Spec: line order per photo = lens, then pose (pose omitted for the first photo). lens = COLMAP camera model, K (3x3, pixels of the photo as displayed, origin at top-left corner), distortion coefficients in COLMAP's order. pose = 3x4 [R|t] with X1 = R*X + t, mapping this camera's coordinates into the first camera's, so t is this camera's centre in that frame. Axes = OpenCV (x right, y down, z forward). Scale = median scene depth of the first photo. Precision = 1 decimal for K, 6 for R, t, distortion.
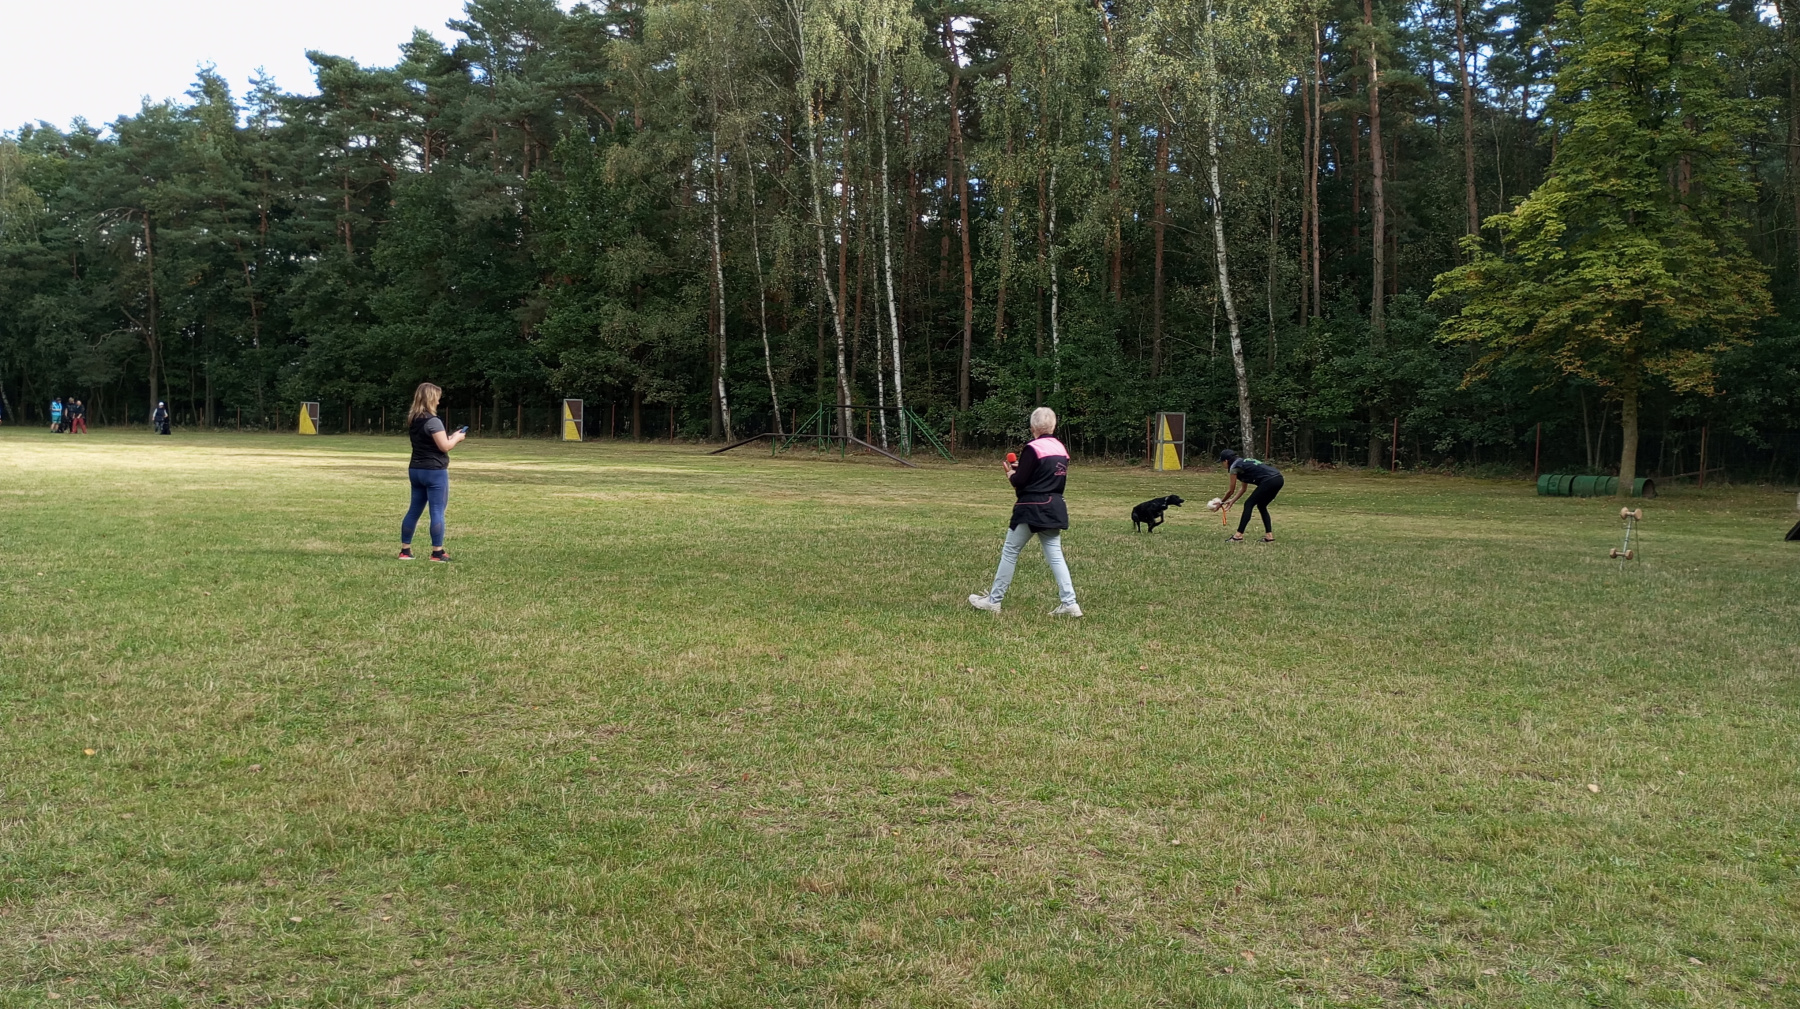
lens RADIAL K [[1487.8, 0, 911.0], [0, 1487.8, 495.7], [0, 0, 1]] dist [0.073687, -0.086541]
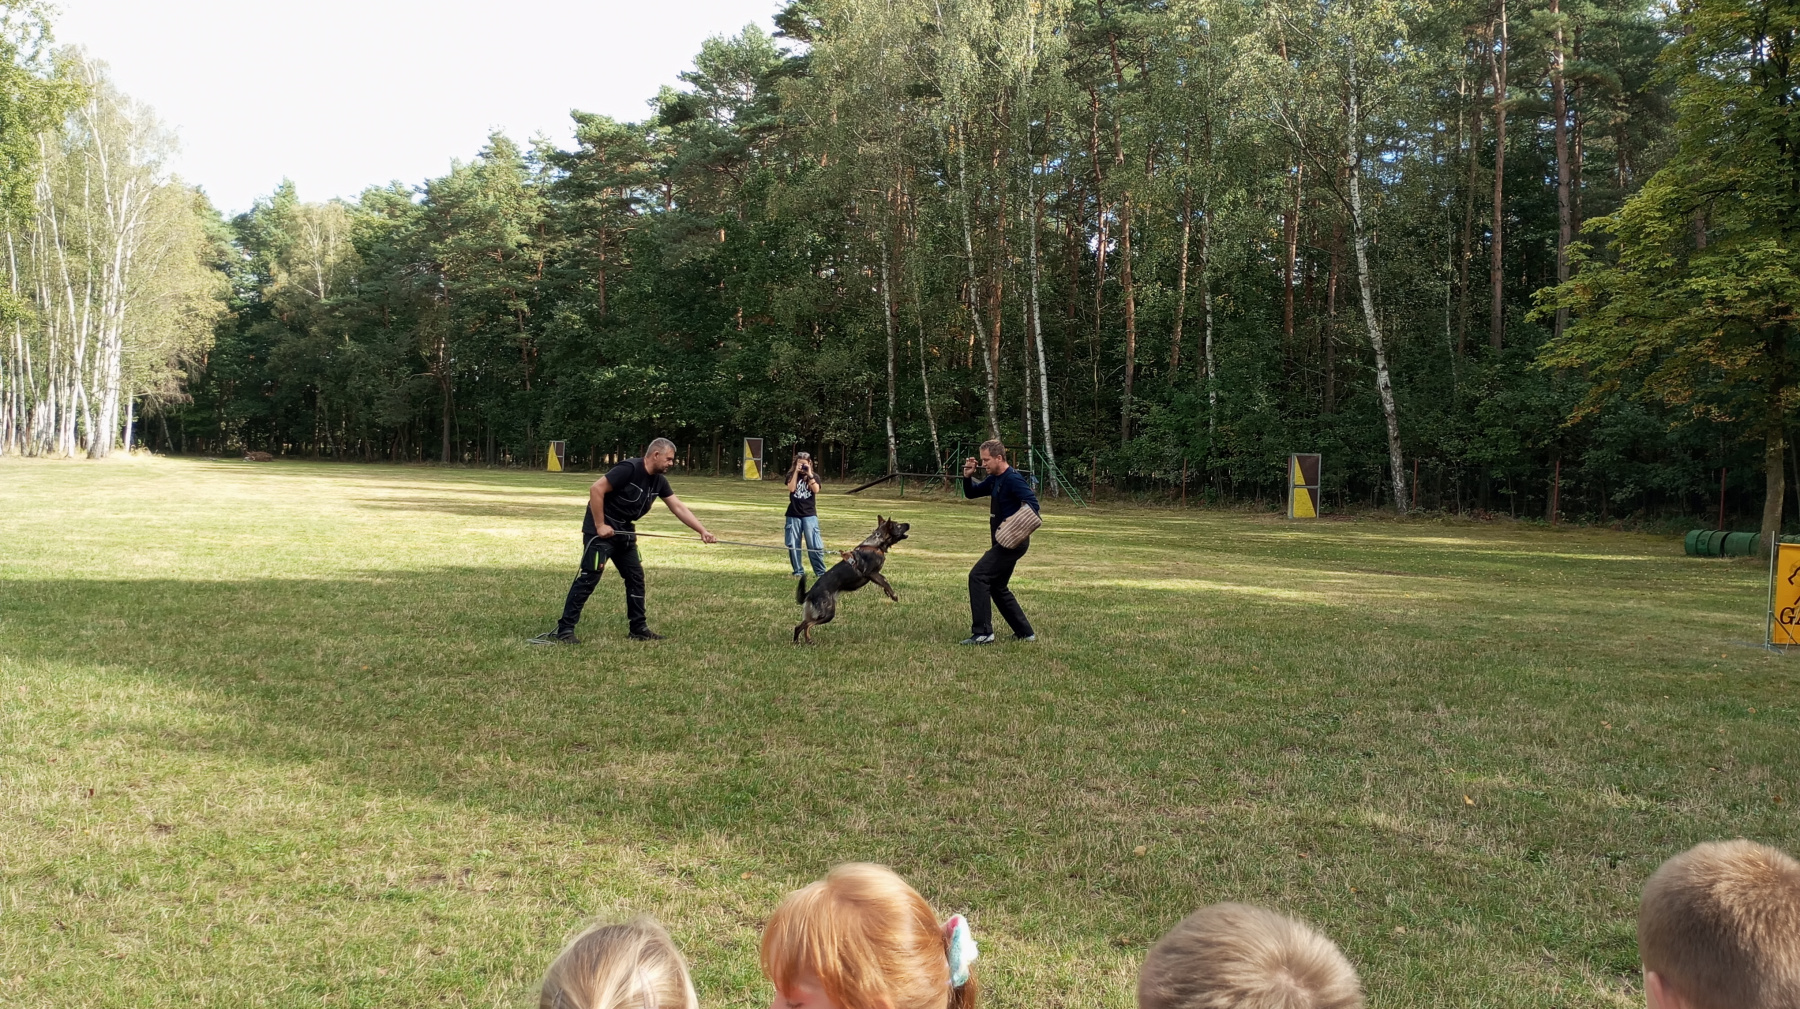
lens RADIAL K [[1487.8, 0, 911.0], [0, 1487.8, 495.7], [0, 0, 1]] dist [0.073687, -0.086541]
pose [[0.974224, 0.013853, -0.225155, 0.121428], [-0.020470, 0.999424, -0.027080, -0.001129], [0.224650, 0.030991, 0.973946, 0.061727]]
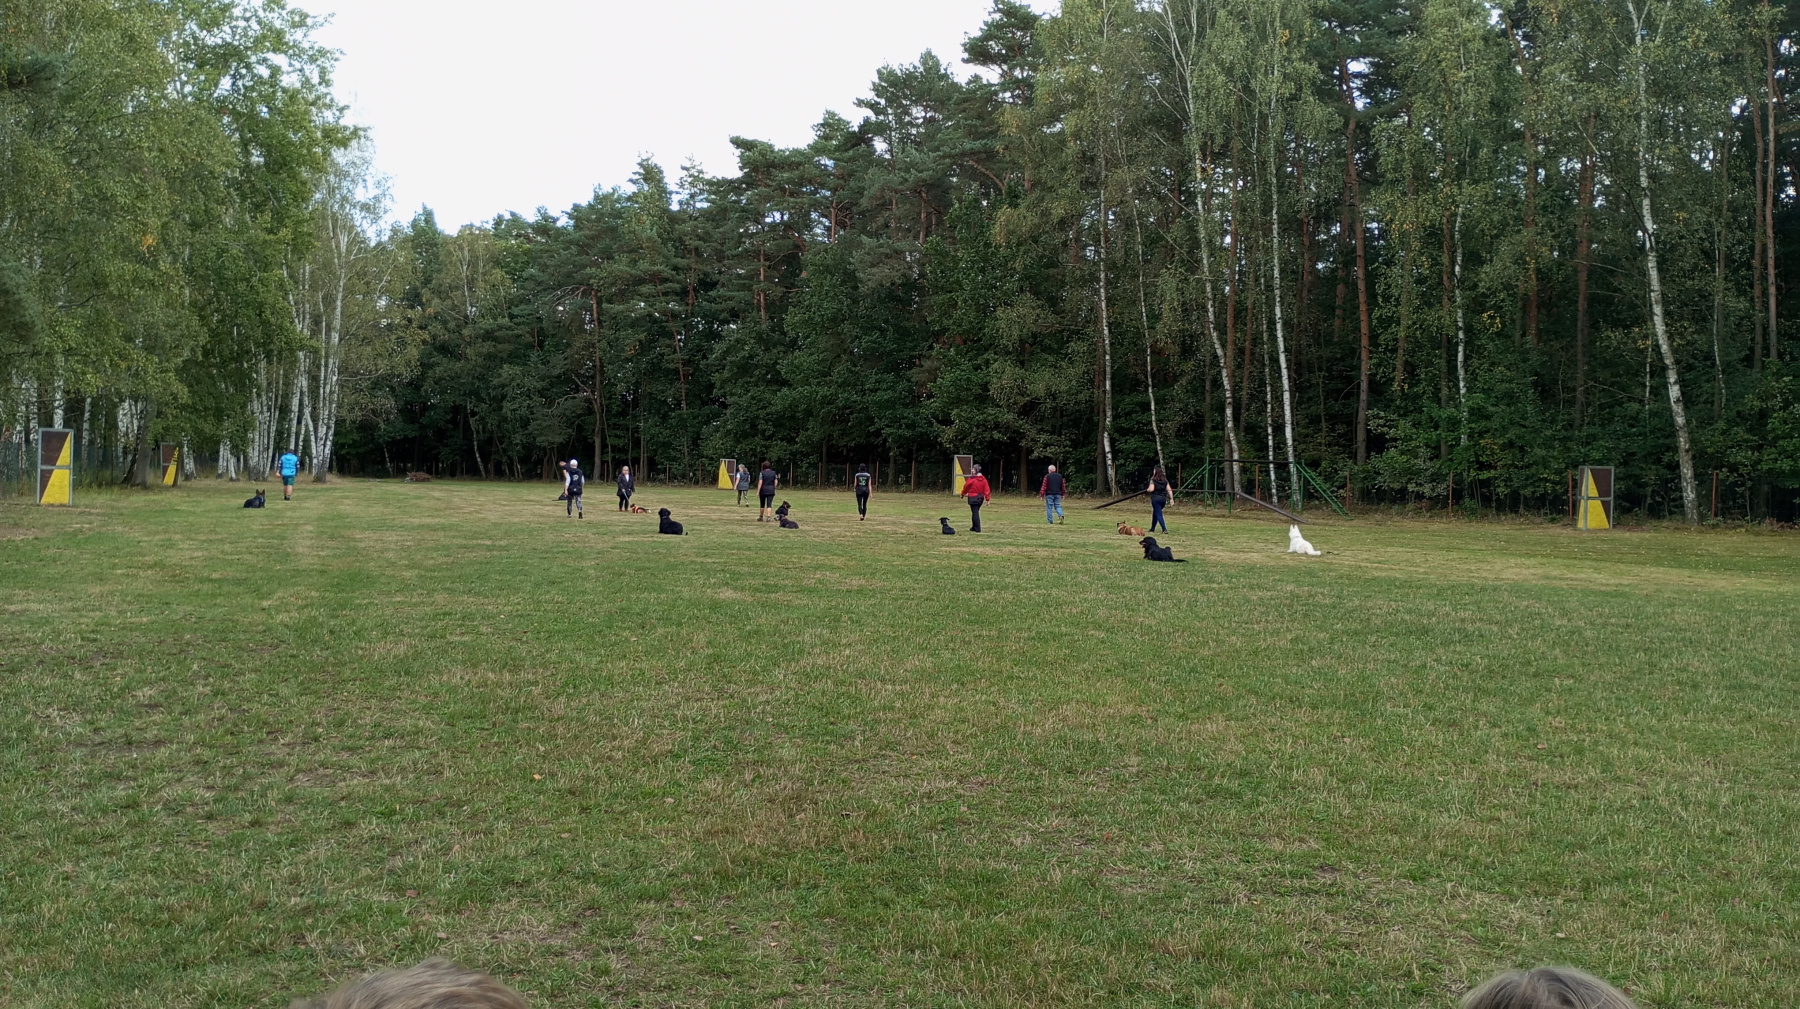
lens RADIAL K [[1489.7, 0, 909.9], [0, 1489.7, 500.7], [0, 0, 1]] dist [0.065849, -0.078575]
pose [[0.966700, 0.003020, -0.255893, 0.002133], [-0.011314, 0.999457, -0.030946, -0.000863], [0.255660, 0.032811, 0.966210, -0.003511]]
